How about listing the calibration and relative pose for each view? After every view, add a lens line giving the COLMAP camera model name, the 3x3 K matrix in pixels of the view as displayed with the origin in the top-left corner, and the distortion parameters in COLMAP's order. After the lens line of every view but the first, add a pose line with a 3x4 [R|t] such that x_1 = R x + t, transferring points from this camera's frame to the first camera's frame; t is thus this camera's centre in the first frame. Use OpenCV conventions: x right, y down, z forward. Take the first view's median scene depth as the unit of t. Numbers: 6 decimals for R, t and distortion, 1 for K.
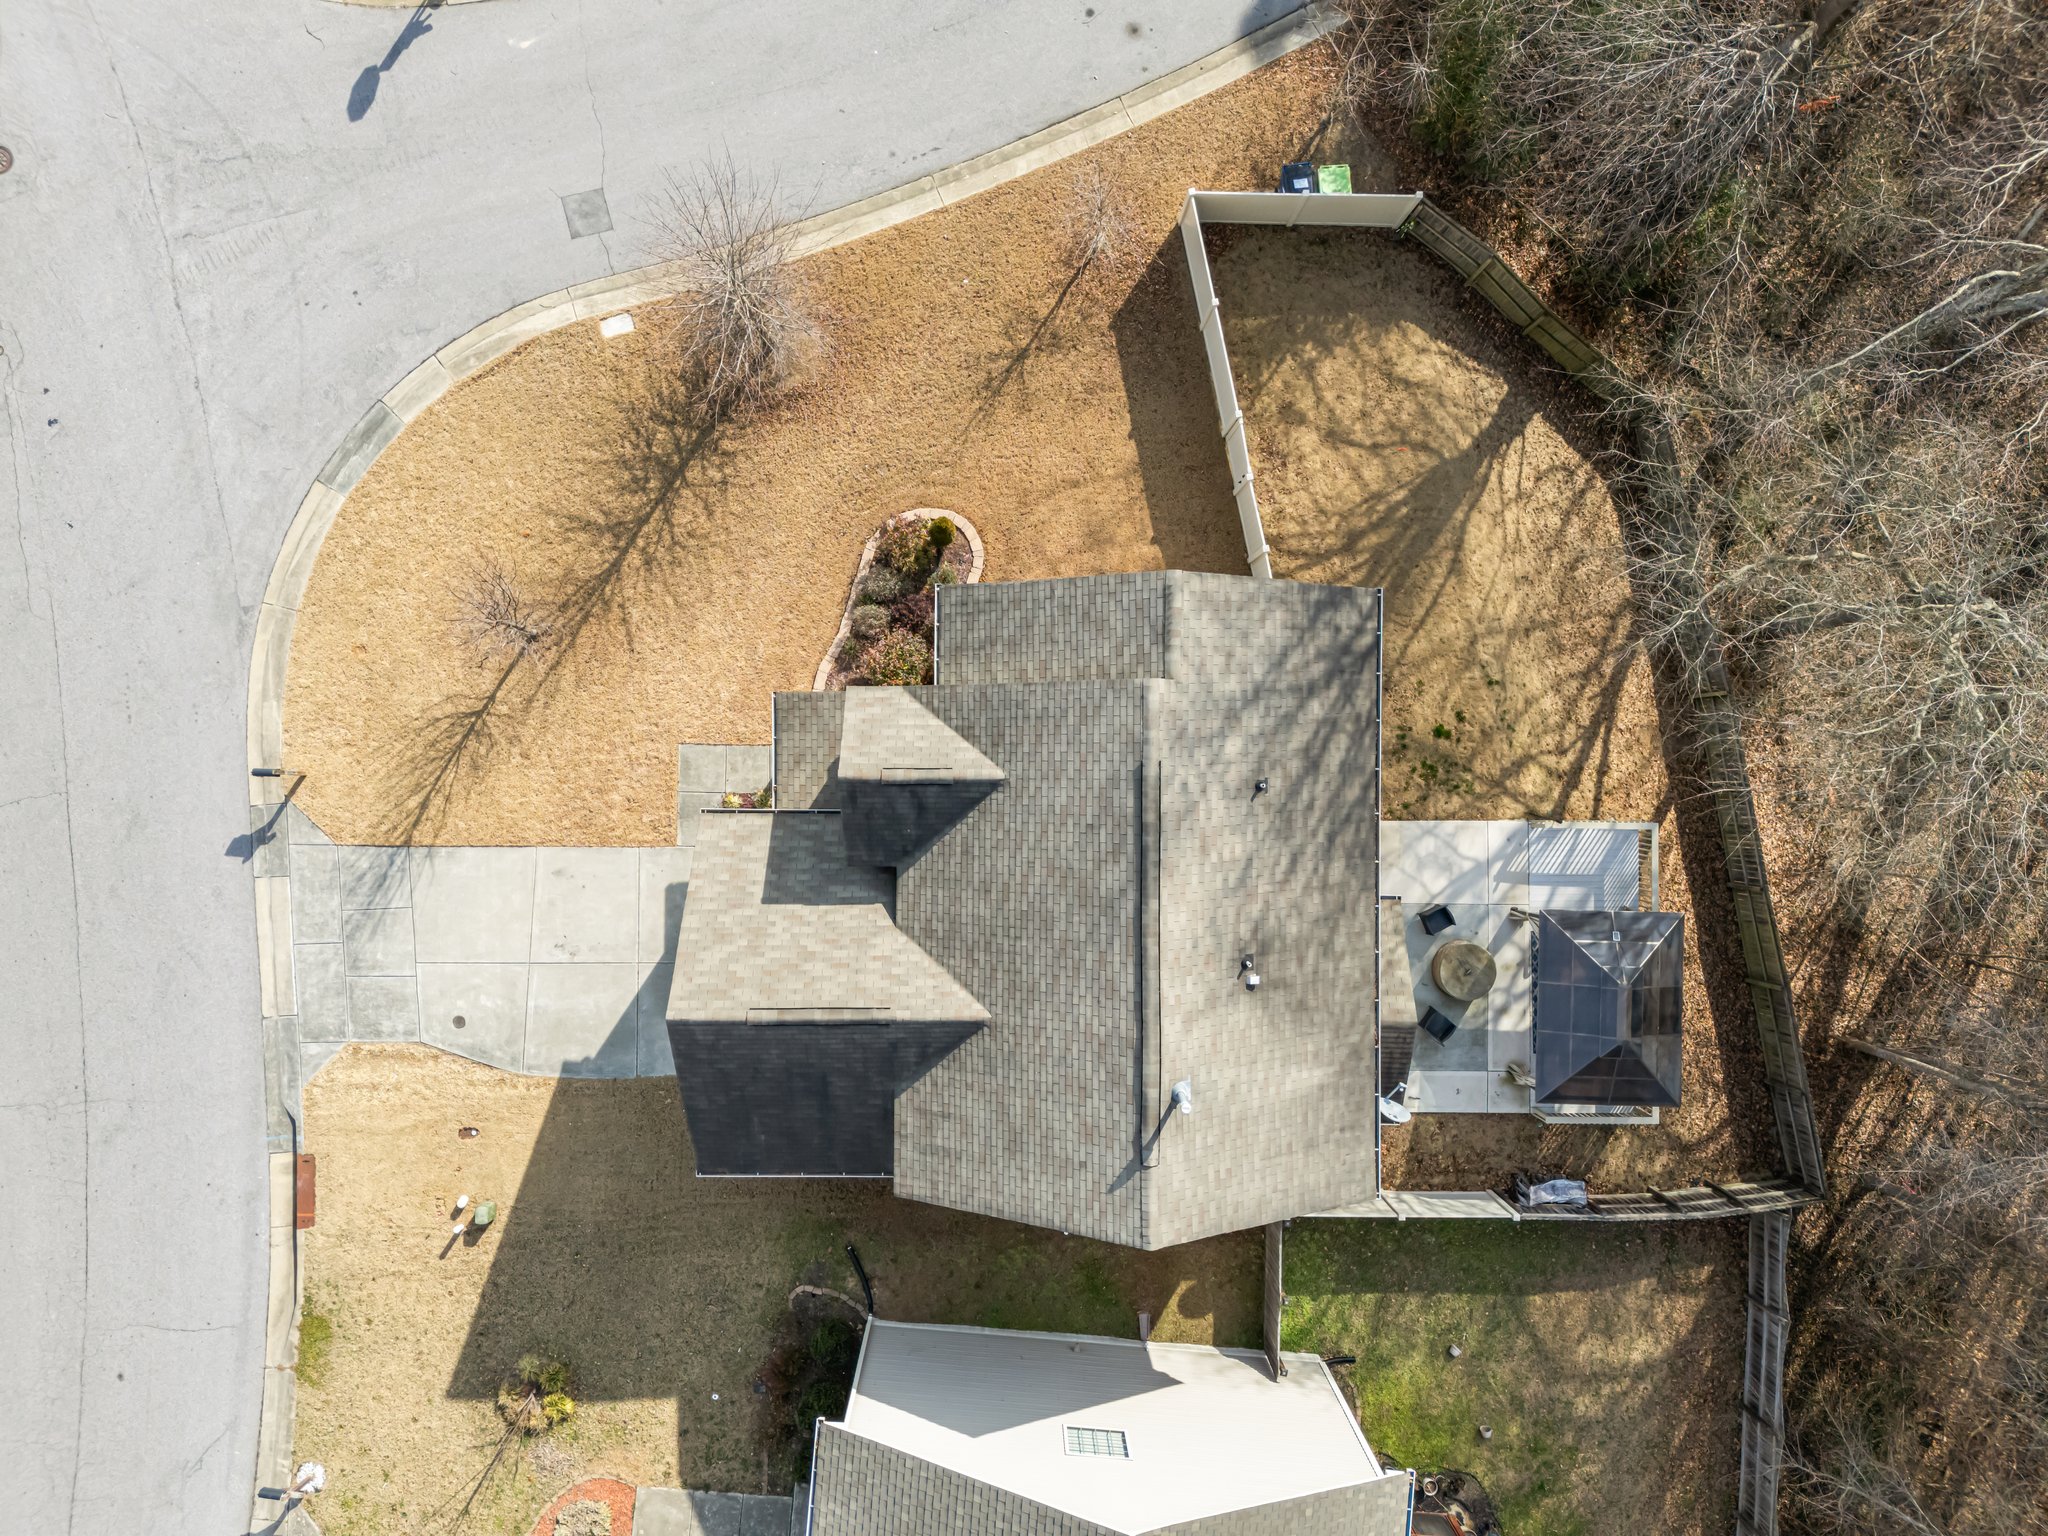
lens RADIAL K [[1520.1, 0, 1024.0], [0, 1520.1, 768.0], [0, 0, 1]] dist [0.053297, -0.053147]
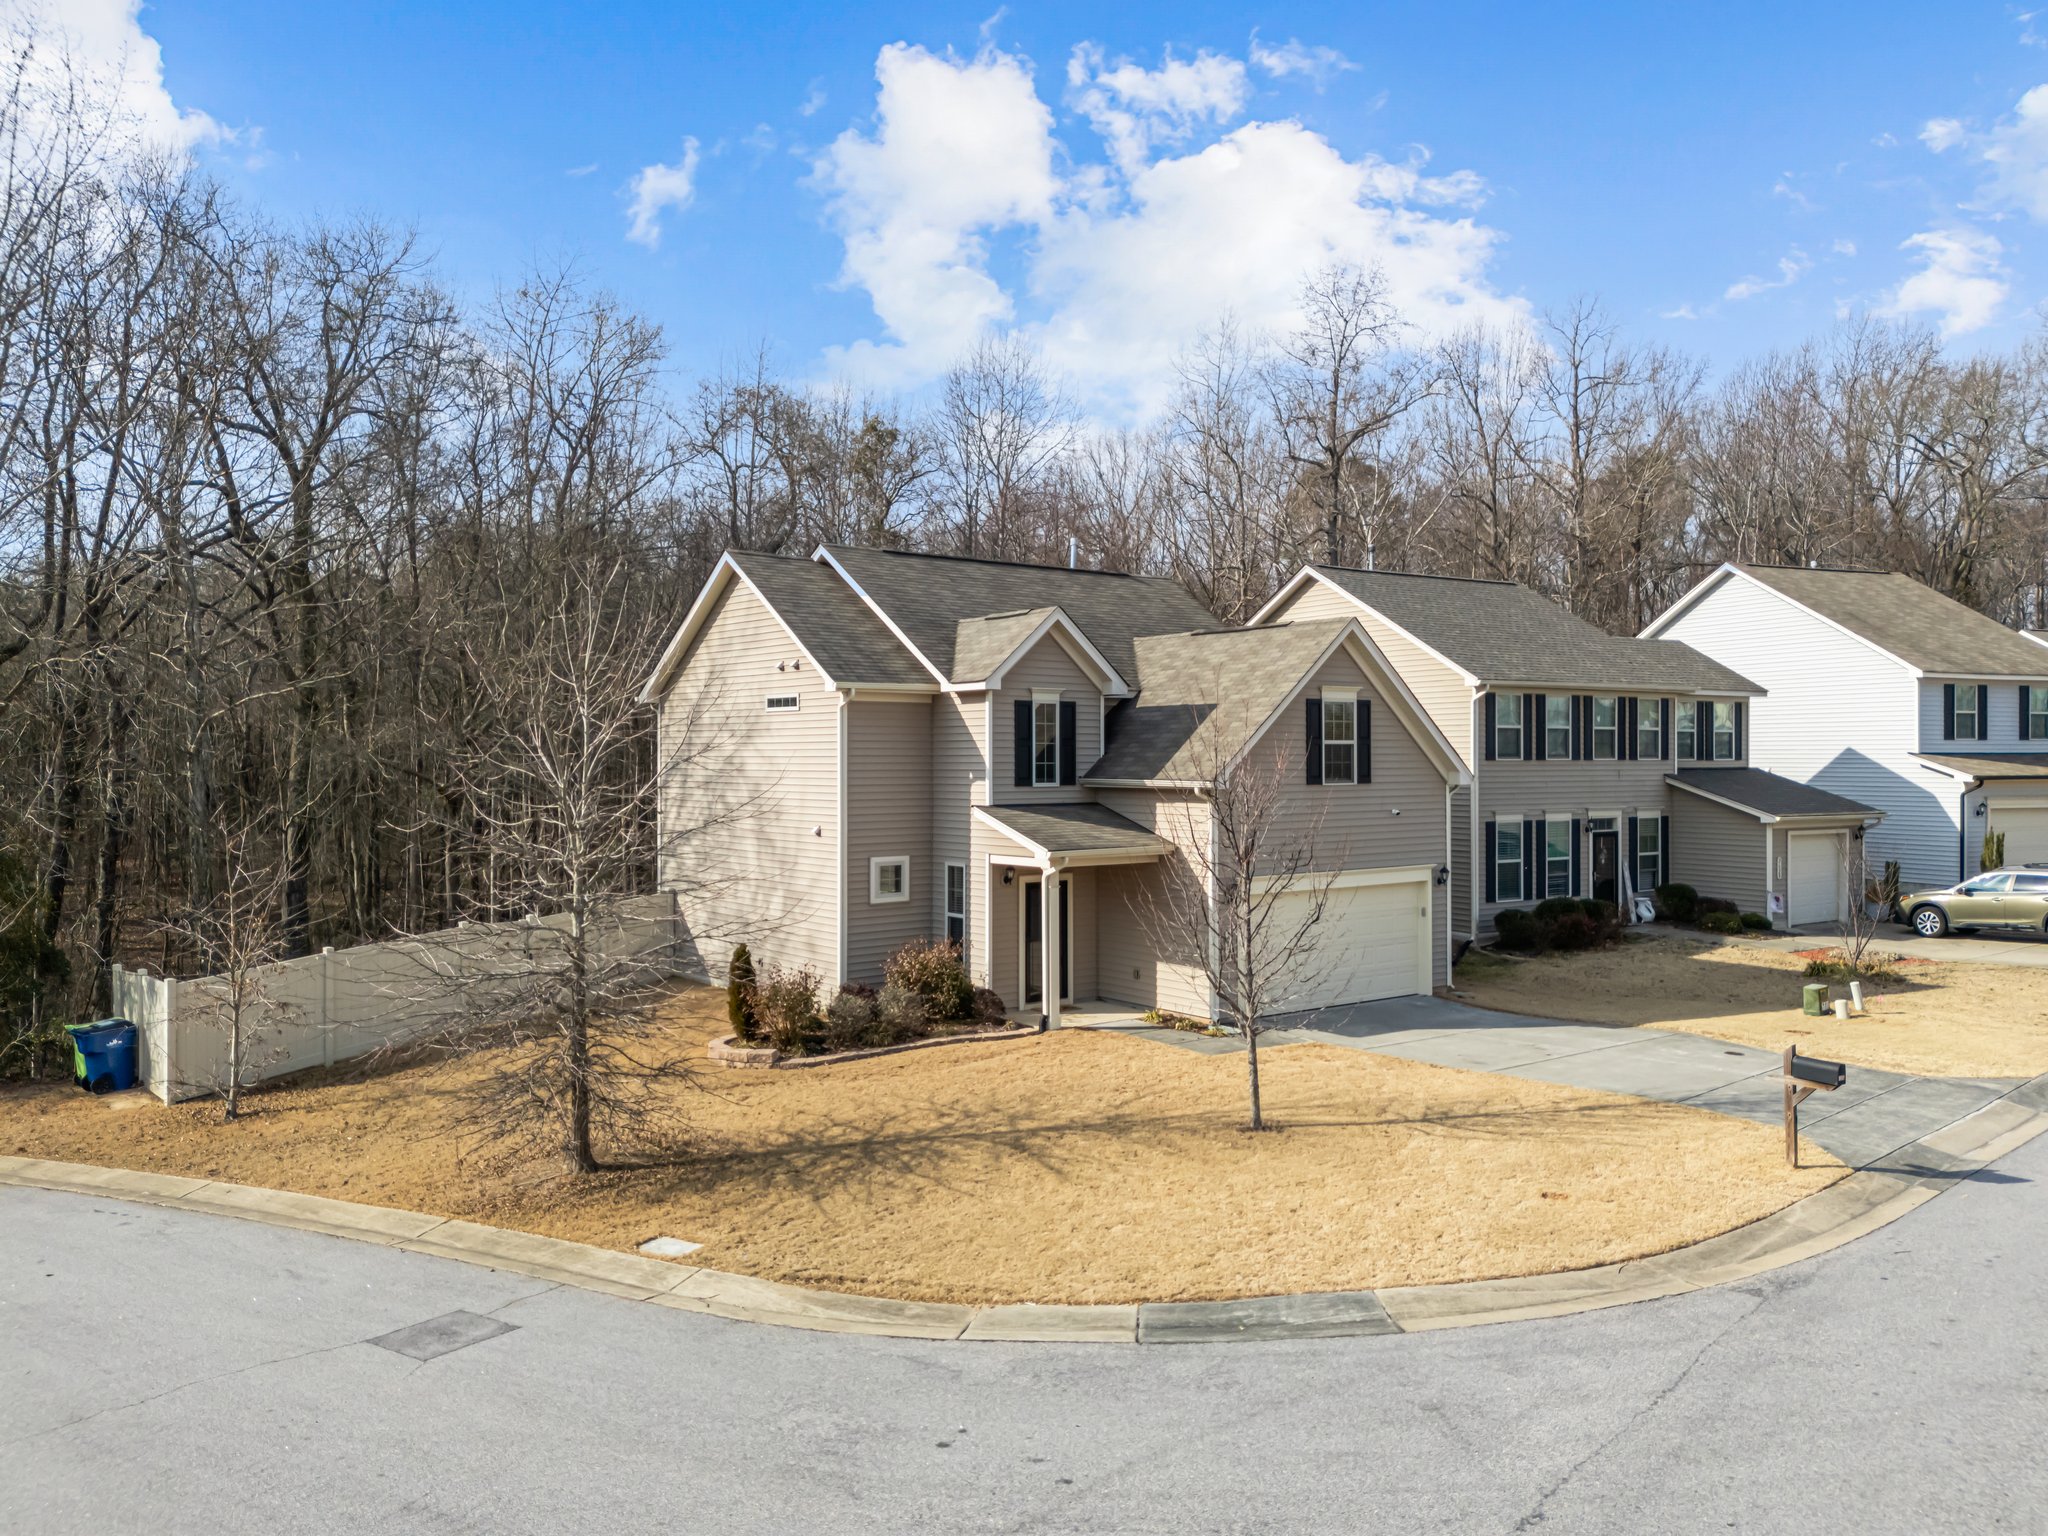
lens RADIAL K [[1472.7, 0, 980.1], [0, 1472.7, 755.6], [0, 0, 1]] dist [0.050305, -0.048347]
pose [[-0.602336, -0.027976, 0.797752, -0.691439], [0.798166, -0.007255, 0.602394, -0.497991], [-0.011065, 0.999582, 0.026699, 0.854857]]
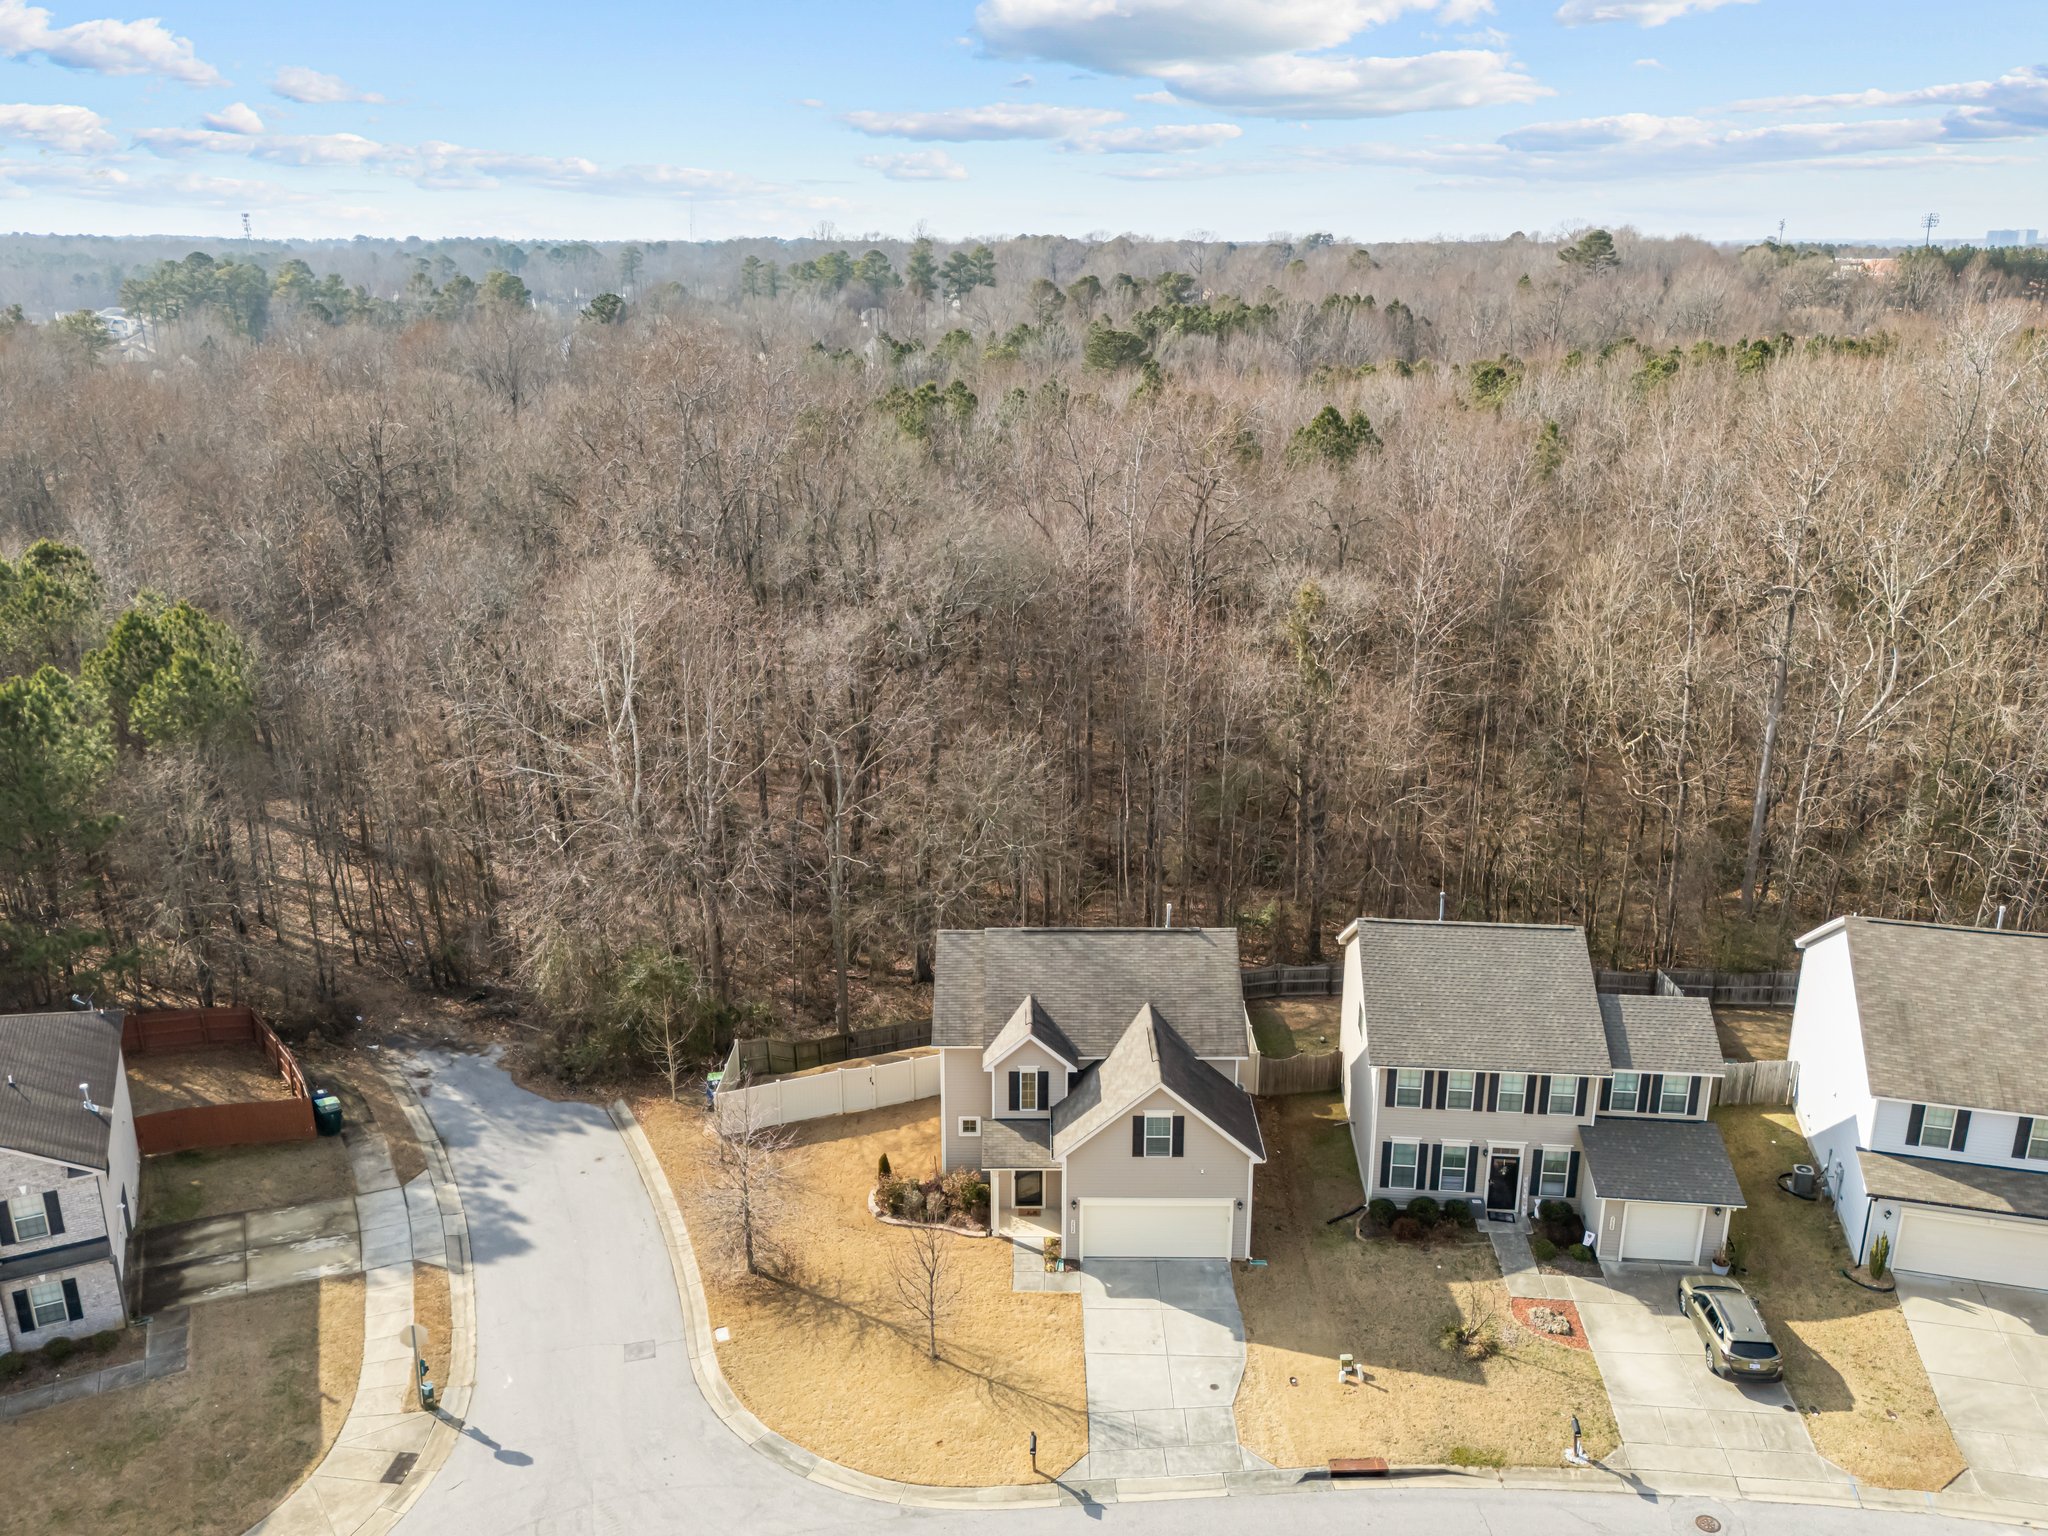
lens RADIAL K [[1520.1, 0, 1024.0], [0, 1520.1, 768.0], [0, 0, 1]] dist [0.053297, -0.053147]
pose [[-0.003307, -0.330263, 0.943883, -1.485291], [0.999958, -0.009152, 0.000301, 0.000061], [0.008539, 0.943845, 0.330279, 0.020068]]
